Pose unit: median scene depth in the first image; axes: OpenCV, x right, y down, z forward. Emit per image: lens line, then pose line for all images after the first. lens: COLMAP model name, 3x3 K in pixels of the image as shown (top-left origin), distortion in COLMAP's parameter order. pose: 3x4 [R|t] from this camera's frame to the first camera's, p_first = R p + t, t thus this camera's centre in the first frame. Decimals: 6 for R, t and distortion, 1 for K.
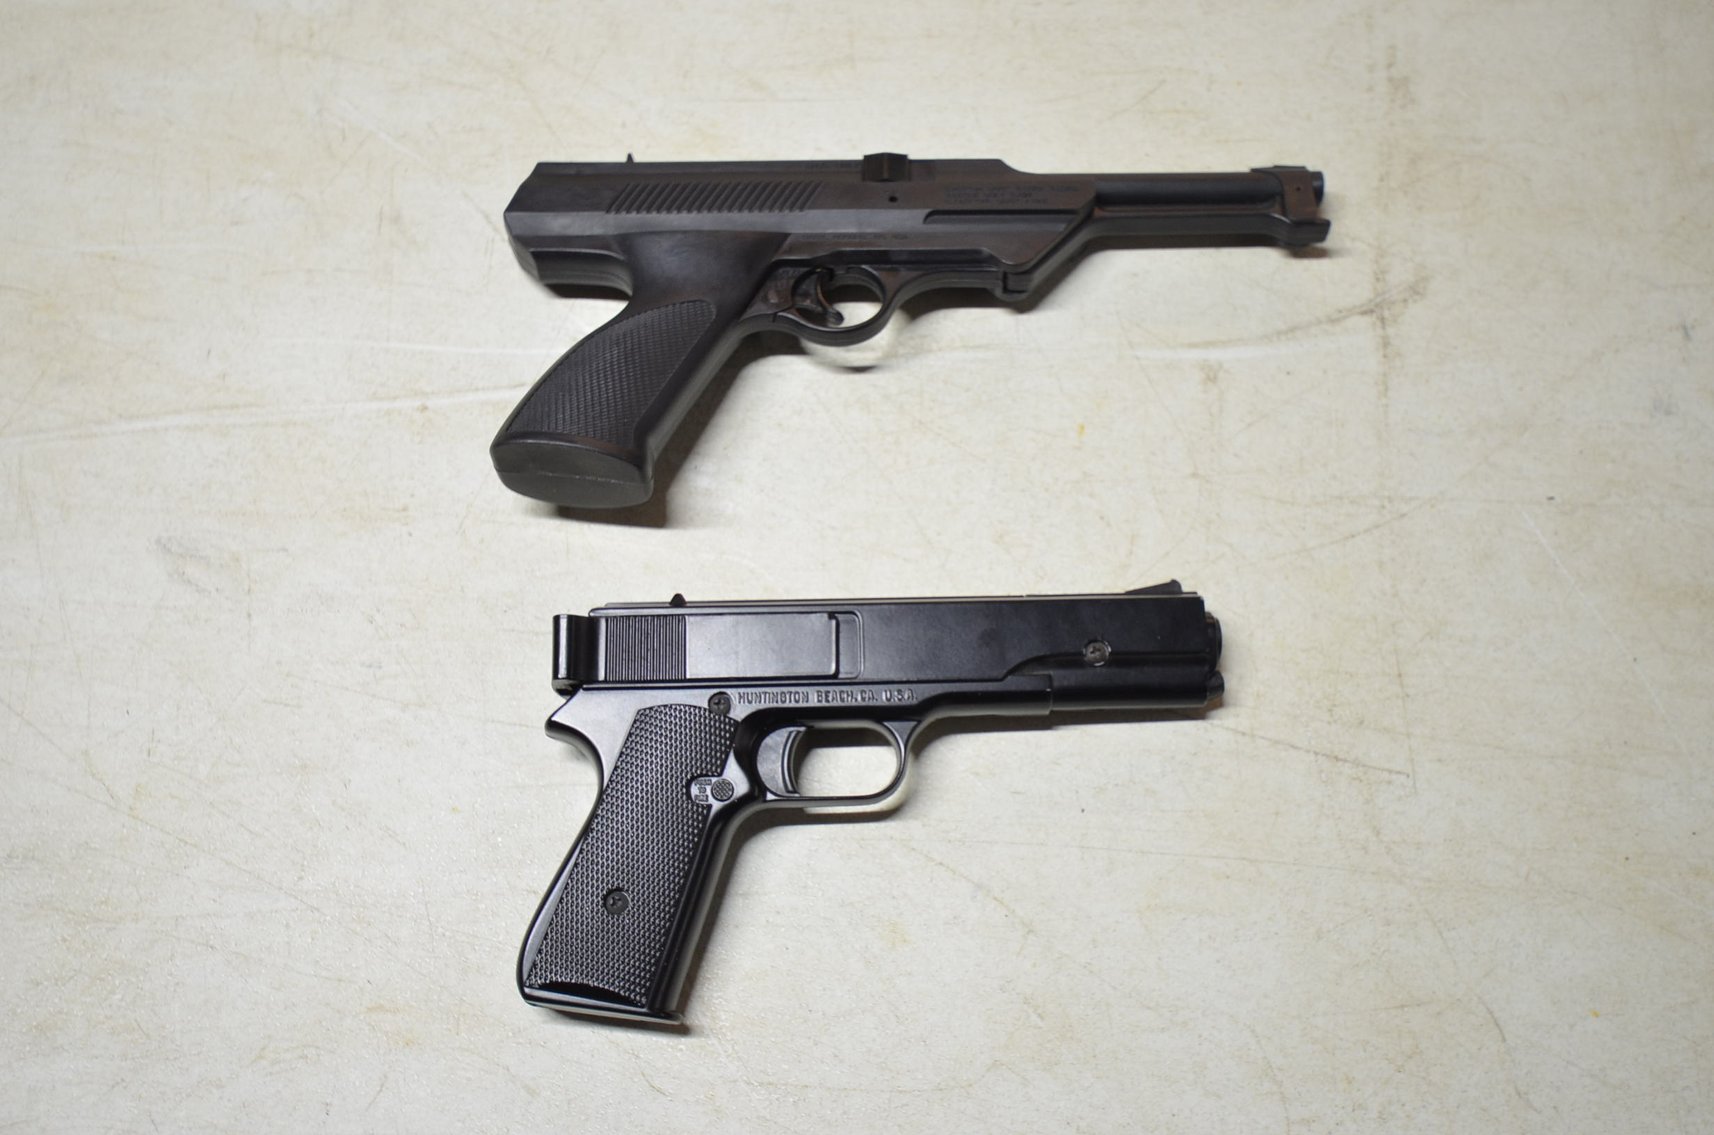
lens RADIAL K [[1613.0, 0, 858.0], [0, 1613.0, 570.8], [0, 0, 1]] dist [0.018788, 0.000000]
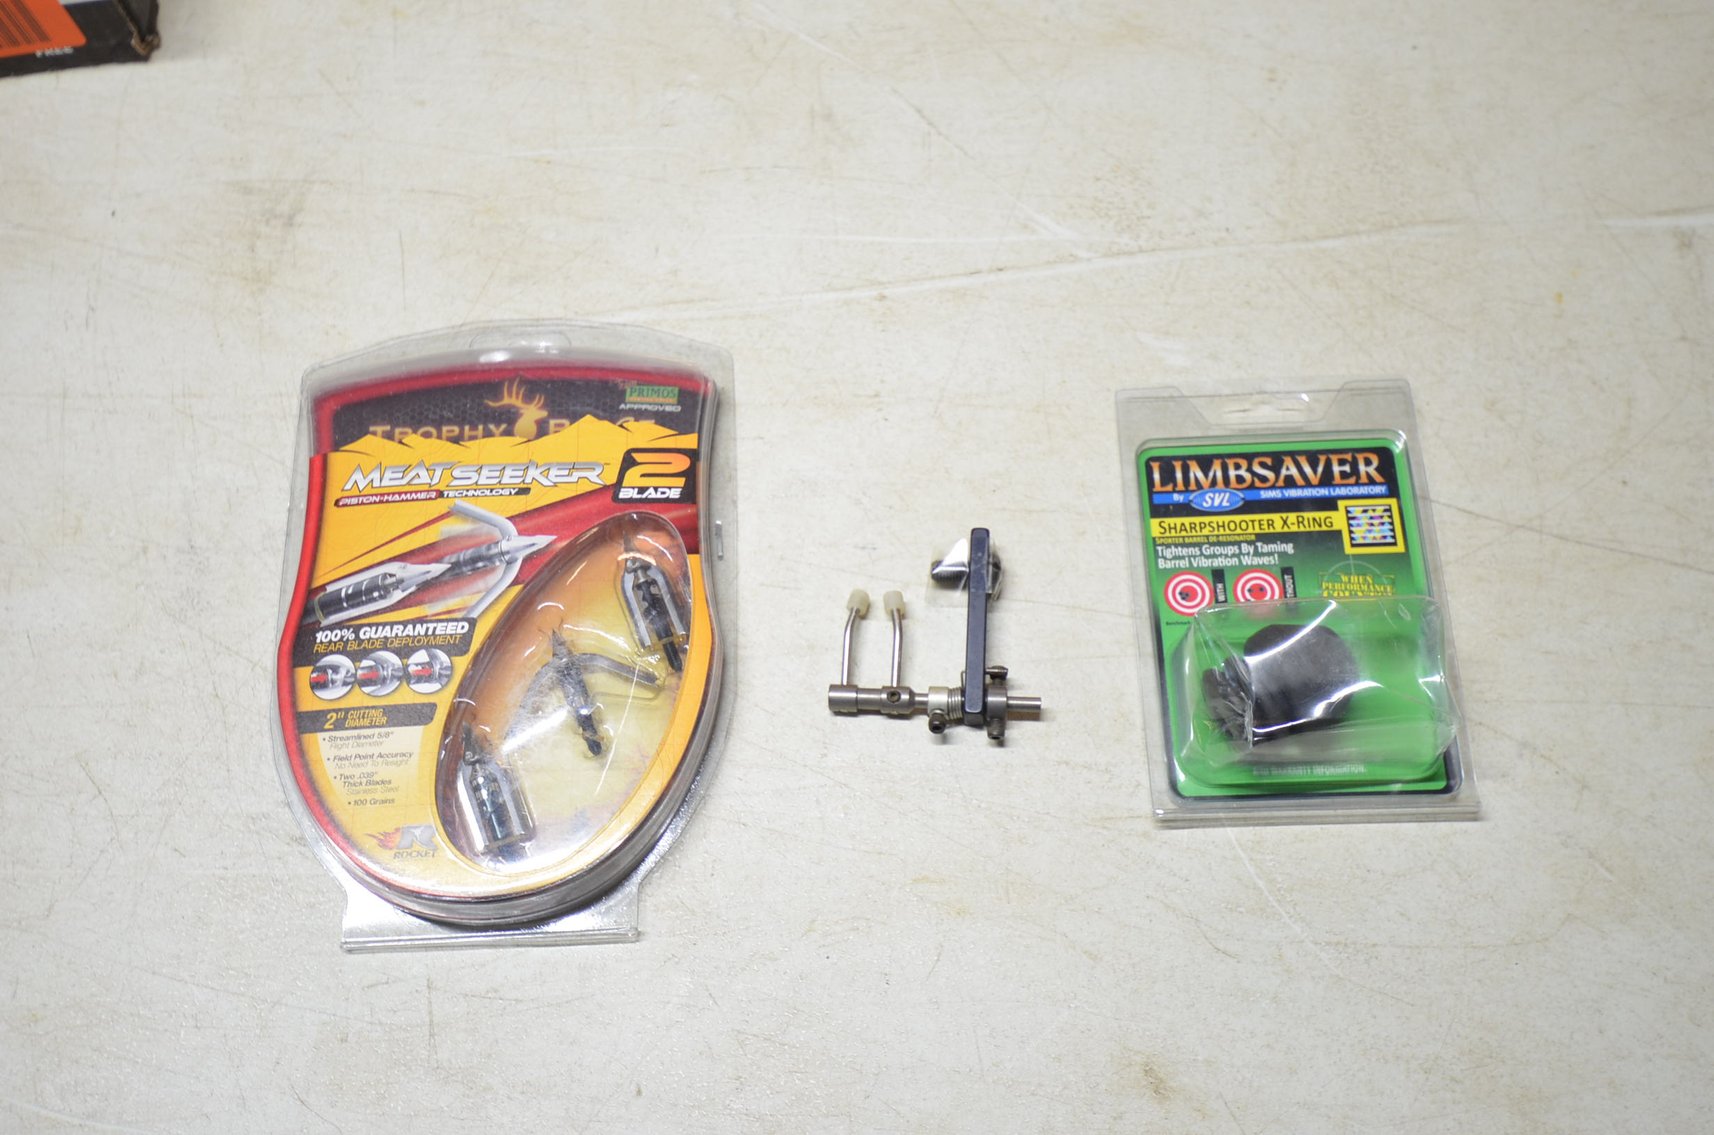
lens RADIAL K [[1747.9, 0, 852.2], [0, 1747.9, 561.7], [0, 0, 1]] dist [0.020316, 0.000000]
pose [[0.999673, -0.025574, -0.000729, -0.297211], [0.025510, 0.998516, -0.048116, 0.113921], [0.001958, 0.048081, 0.998841, -0.059779]]
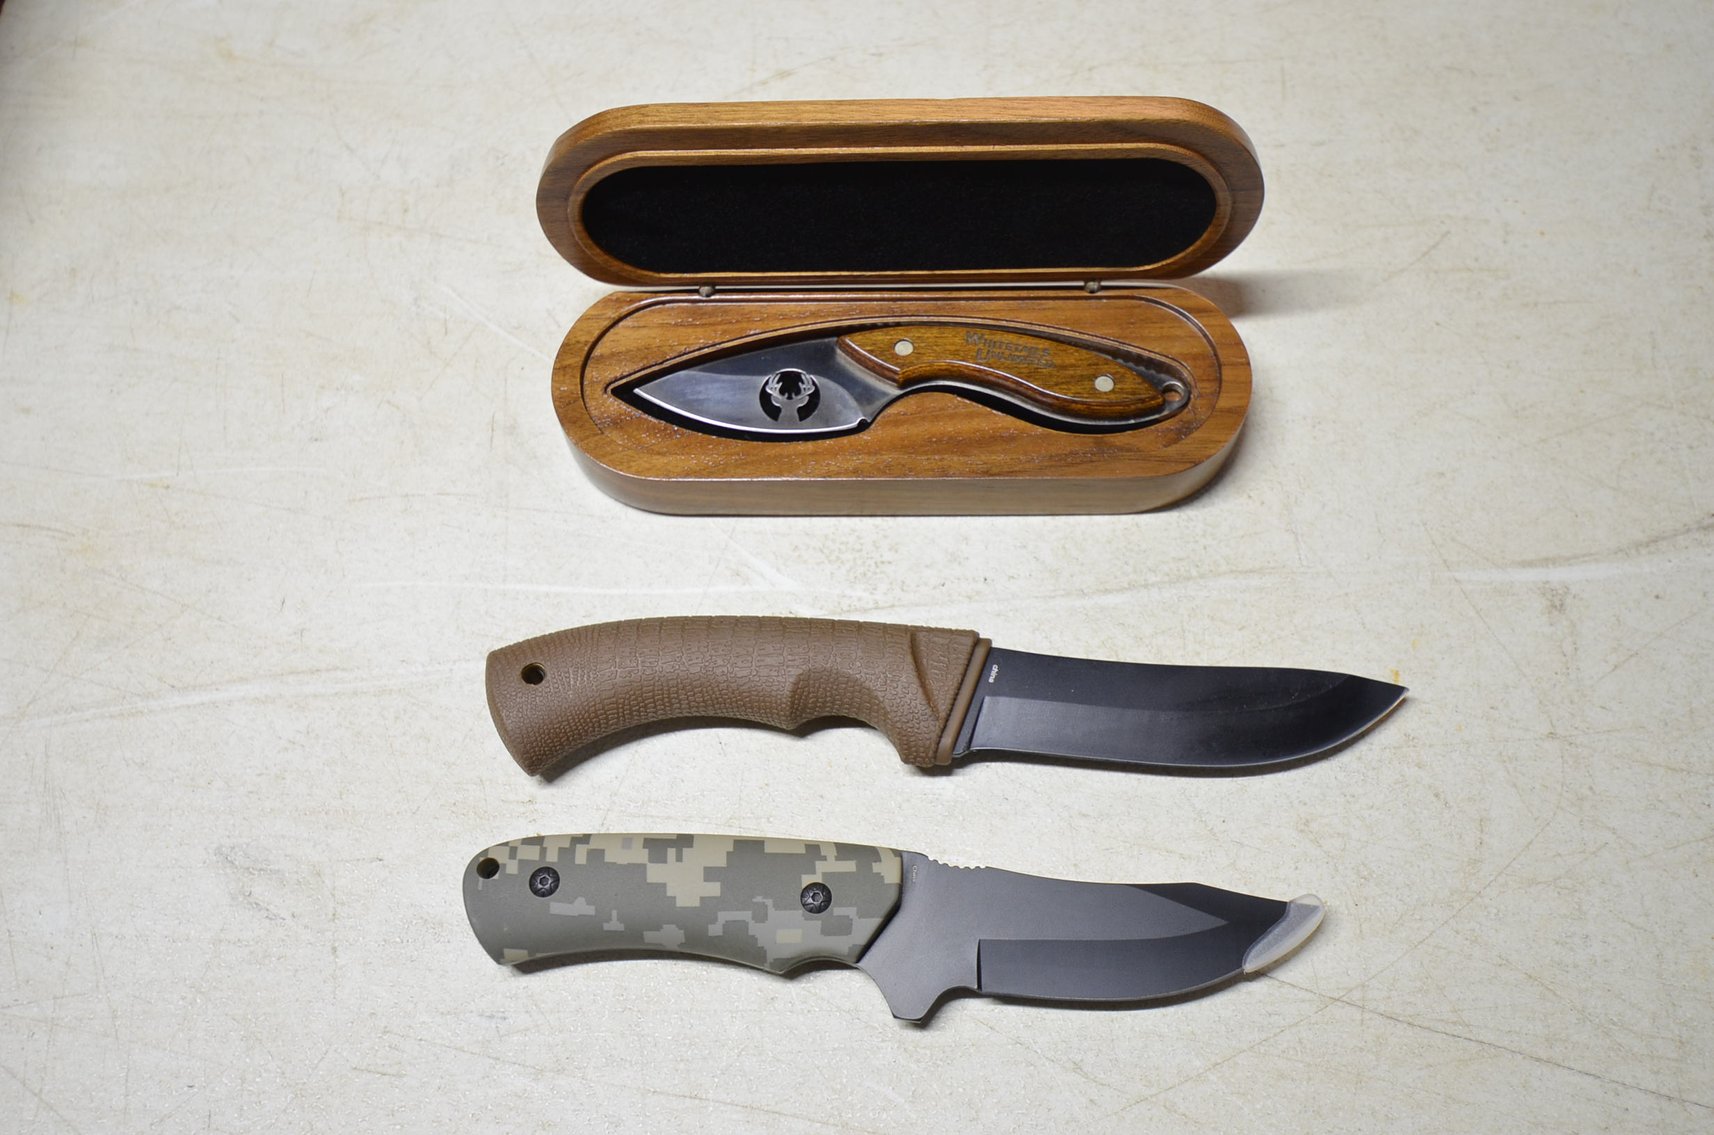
lens RADIAL K [[1613.0, 0, 857.5], [0, 1613.0, 564.4], [0, 0, 1]] dist [0.018788, 0.000000]
pose [[0.999470, -0.025111, -0.020699, -0.103785], [0.023274, 0.996141, -0.084626, -0.082426], [0.022744, 0.084100, 0.996198, 0.215811]]
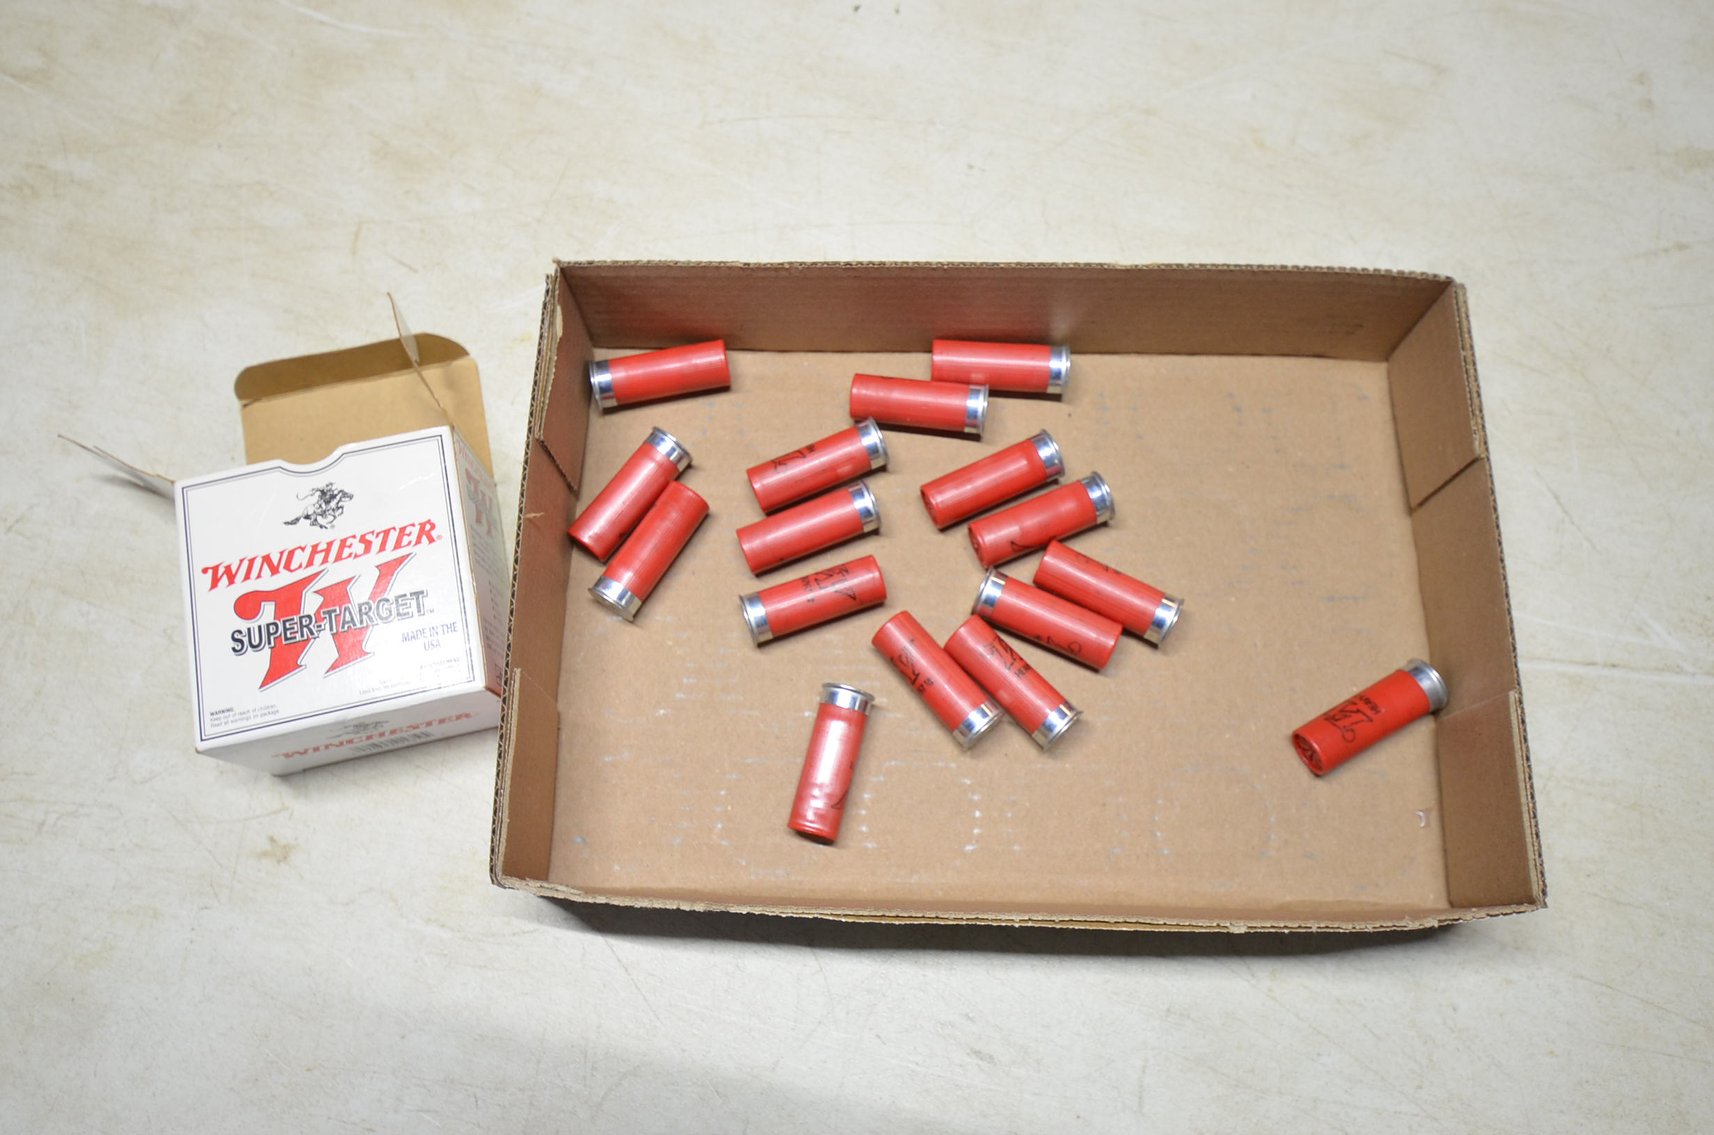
lens RADIAL K [[1285.8, 0, 852.6], [0, 1285.8, 562.1], [0, 0, 1]] dist [0.005581, -0.017677]
pose [[0.978684, 0.192466, -0.071652, -0.688352], [-0.188067, 0.980079, 0.063839, -0.149103], [0.082512, -0.049003, 0.995385, 0.058674]]
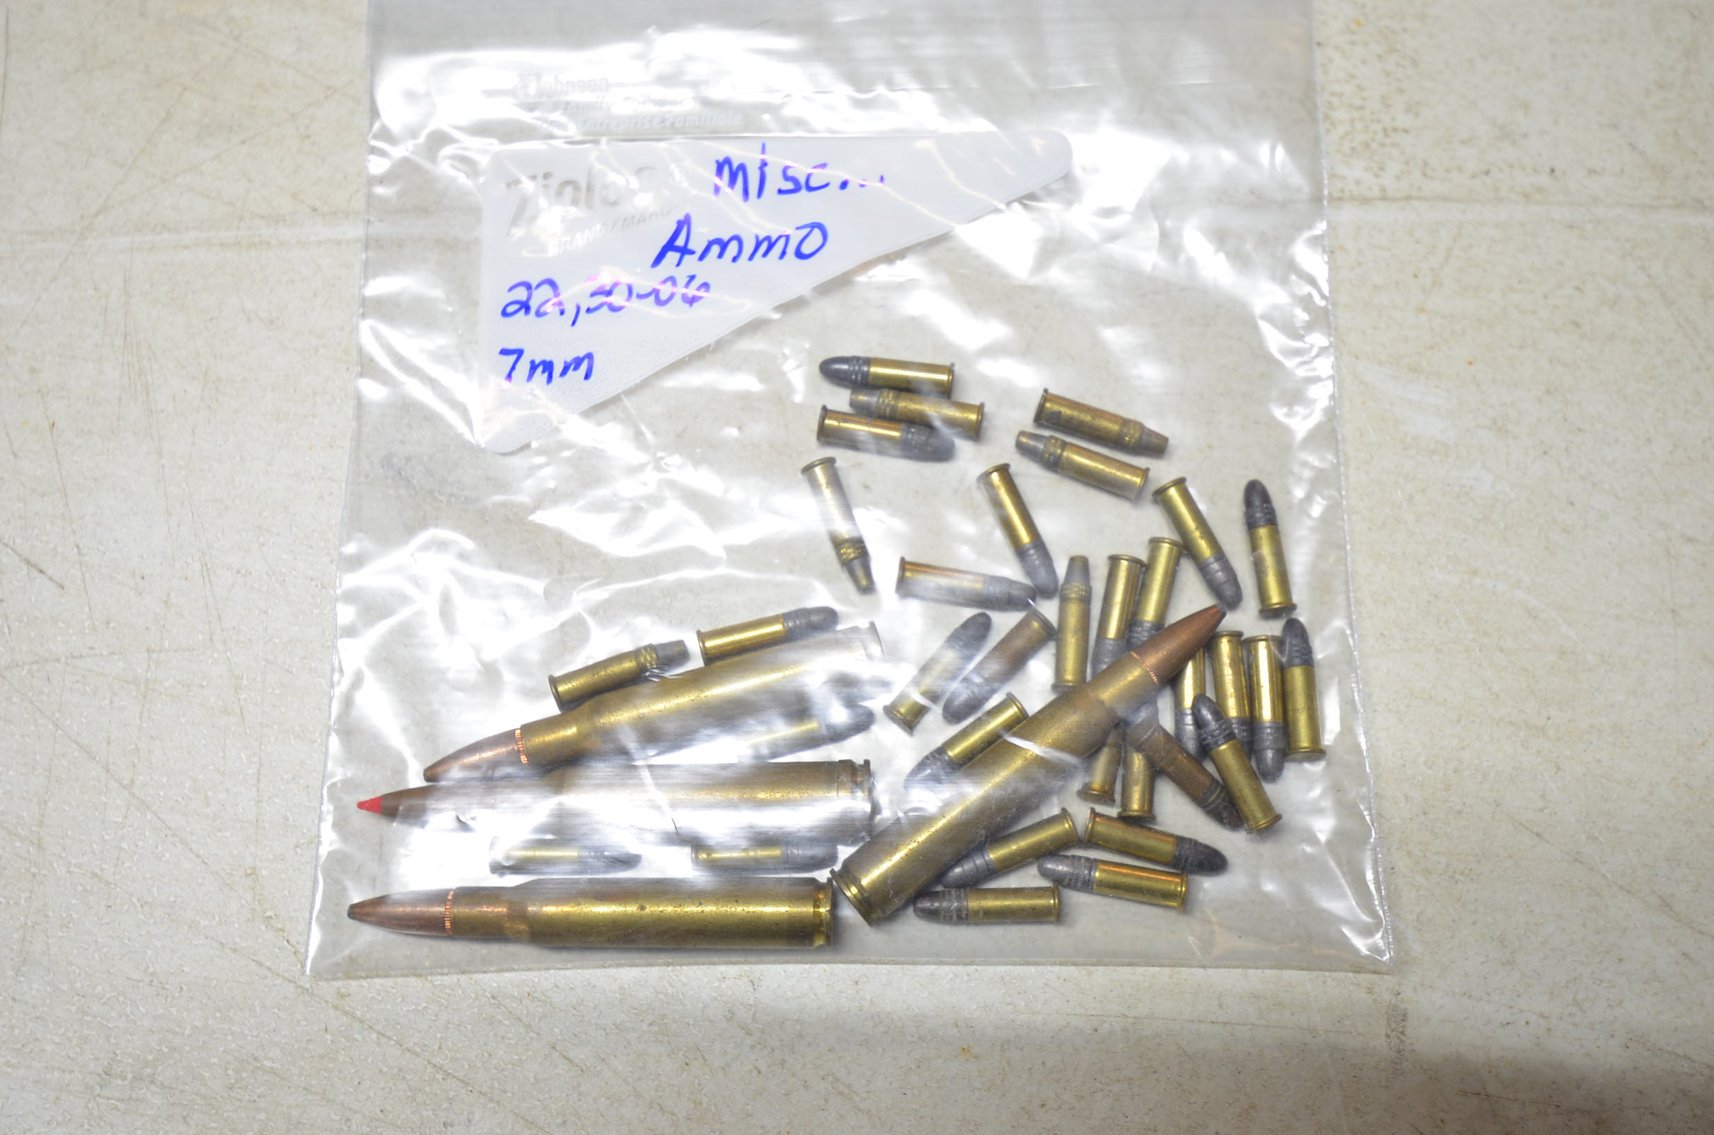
lens RADIAL K [[1747.9, 0, 860.4], [0, 1747.9, 582.0], [0, 0, 1]] dist [0.020316, 0.000000]
pose [[0.996830, 0.078854, -0.010605, -0.268869], [-0.077064, 0.990045, 0.117780, -0.058063], [0.019786, -0.116590, 0.992983, 0.432859]]
